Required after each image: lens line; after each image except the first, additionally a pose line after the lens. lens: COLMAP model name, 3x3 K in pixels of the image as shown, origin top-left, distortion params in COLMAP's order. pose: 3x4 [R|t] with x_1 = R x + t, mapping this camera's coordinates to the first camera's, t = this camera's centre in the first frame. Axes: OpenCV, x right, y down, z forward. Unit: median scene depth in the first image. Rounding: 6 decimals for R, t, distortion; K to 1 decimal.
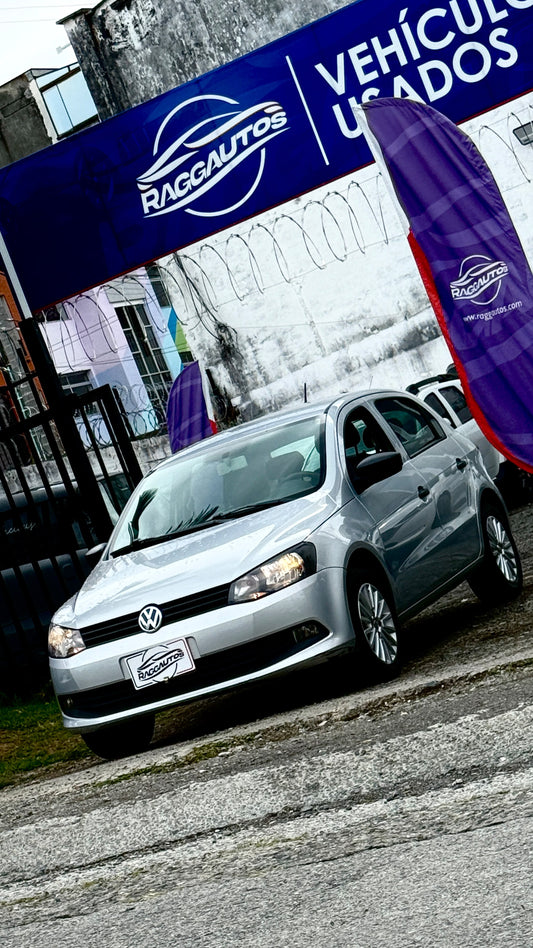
lens RADIAL K [[2140.6, 0, 266.5], [0, 2140.6, 474.0], [0, 0, 1]] dist [0.286176, -0.977661]
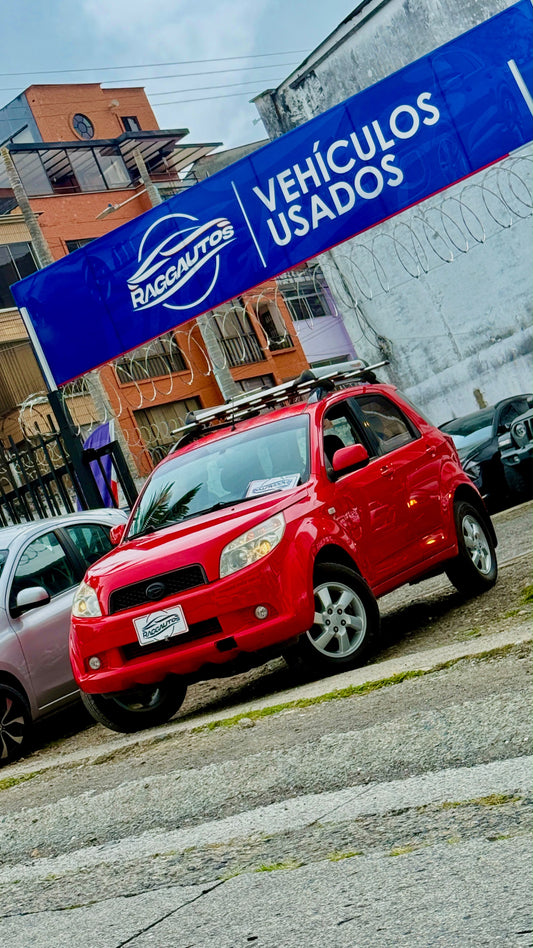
lens RADIAL K [[1694.6, 0, 266.5], [0, 1694.6, 474.0], [0, 0, 1]] dist [0.288040, -1.380700]
pose [[0.984857, -0.017892, -0.172442, 0.194882], [0.023757, 0.999205, 0.032012, -0.054217], [0.171733, -0.035624, 0.984499, 0.020903]]
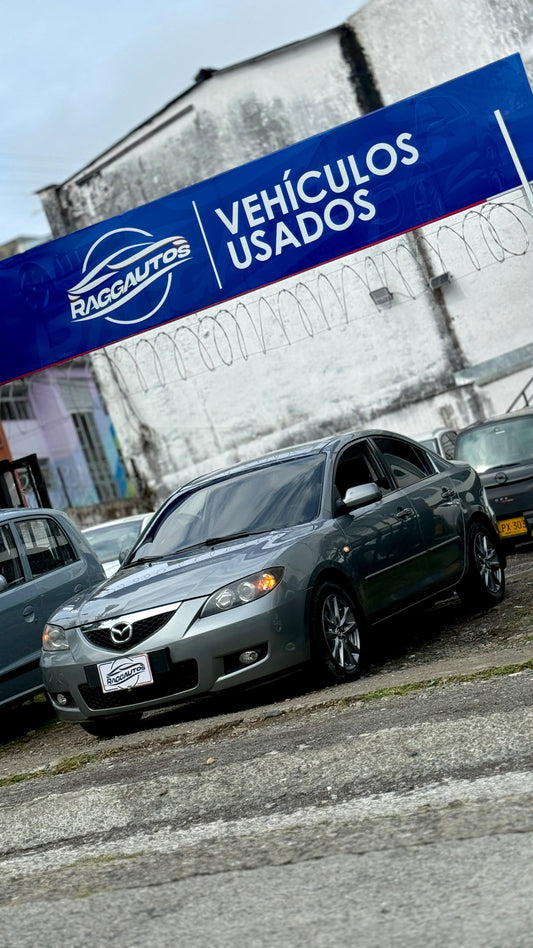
lens RADIAL K [[1551.4, 0, 252.6], [0, 1551.4, 485.5], [0, 0, 1]] dist [0.116721, -0.022510]
pose [[0.997265, 0.059073, 0.044427, 0.013261], [-0.057276, 0.997529, -0.040678, 0.006058], [-0.046721, 0.038022, 0.998184, 0.100671]]
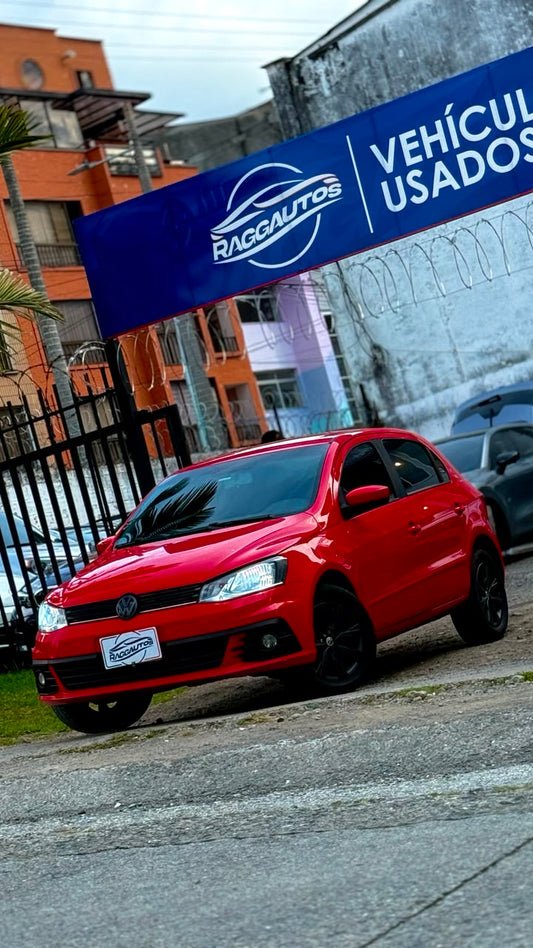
lens RADIAL K [[1929.2, 0, 266.5], [0, 1929.2, 474.0], [0, 0, 1]] dist [0.086156, 0.346292]
pose [[0.988708, 0.099739, -0.111841, 0.098442], [-0.098855, 0.995011, 0.013434, -0.024979], [0.112623, -0.002226, 0.993635, -0.018891]]
